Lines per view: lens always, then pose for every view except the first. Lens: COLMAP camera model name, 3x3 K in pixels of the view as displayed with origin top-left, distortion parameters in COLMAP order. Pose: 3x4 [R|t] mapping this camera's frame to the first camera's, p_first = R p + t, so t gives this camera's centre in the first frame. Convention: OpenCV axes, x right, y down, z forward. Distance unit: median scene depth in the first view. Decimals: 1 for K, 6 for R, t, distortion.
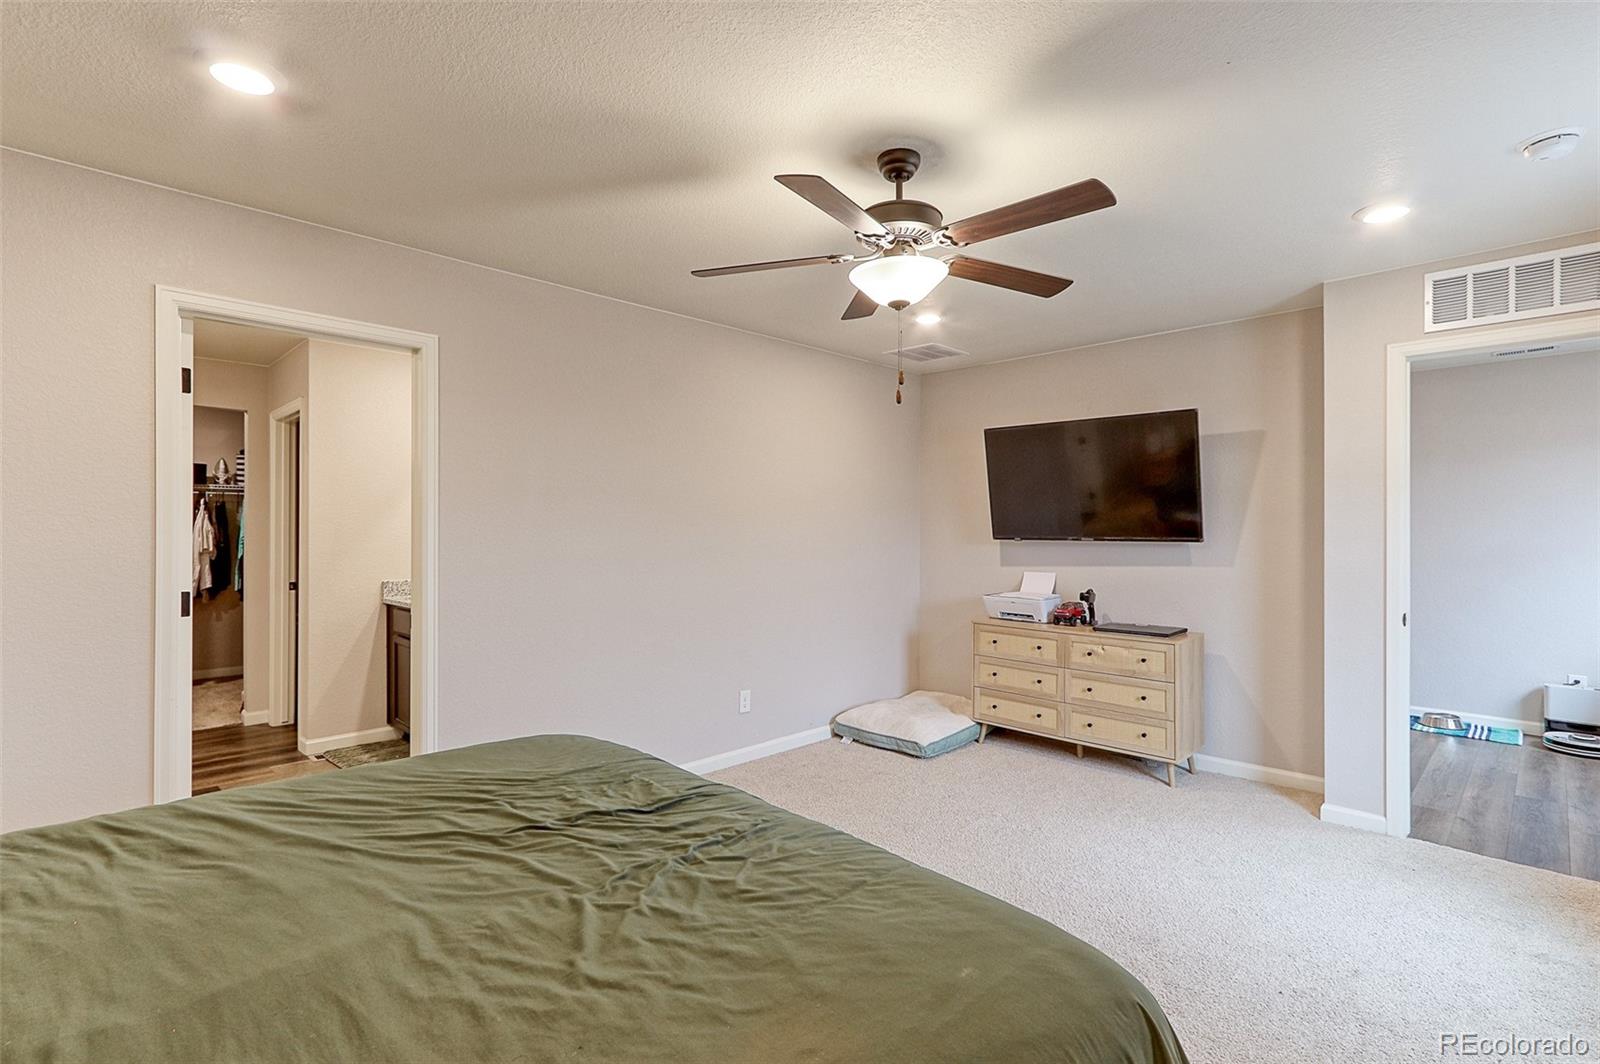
lens RADIAL K [[743.3, 0, 790.0], [0, 743.3, 542.2], [0, 0, 1]] dist [0.002417, 0.001815]
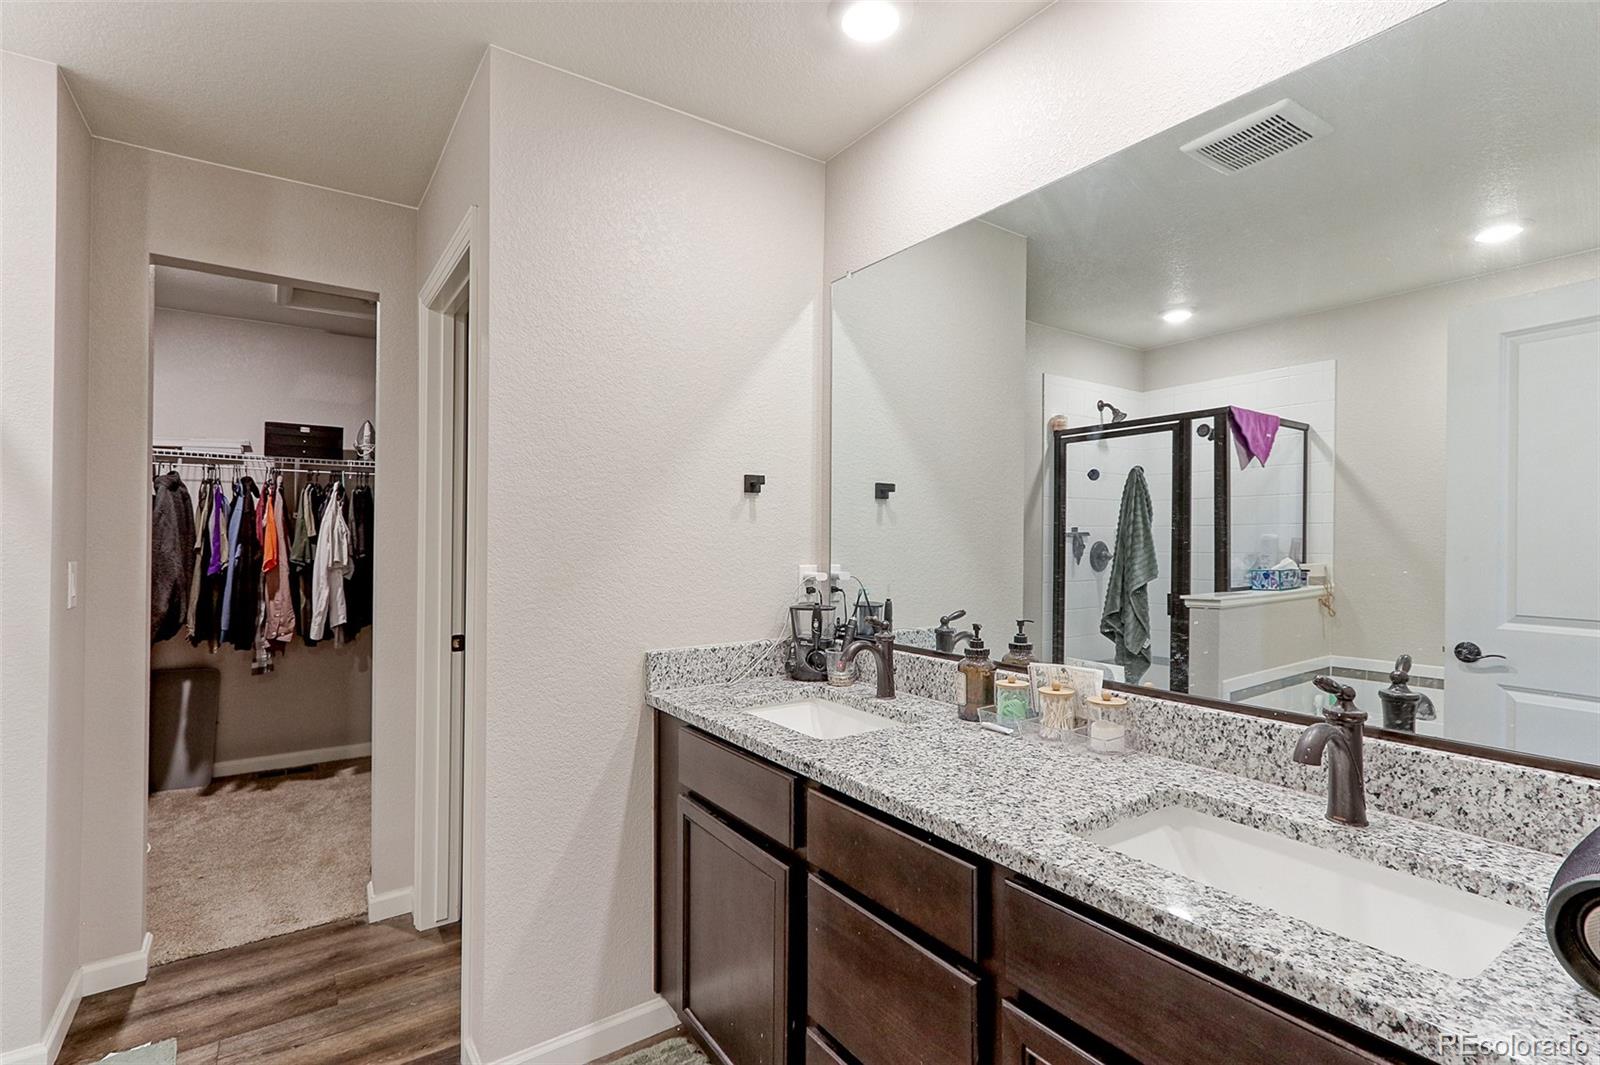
lens RADIAL K [[743.3, 0, 801.1], [0, 743.3, 529.9], [0, 0, 1]] dist [0.002417, 0.001815]
pose [[0.984472, -0.003599, -0.175505, -0.350991], [0.000952, 0.999885, -0.015160, -0.009446], [0.175539, 0.014758, 0.984362, 0.544709]]
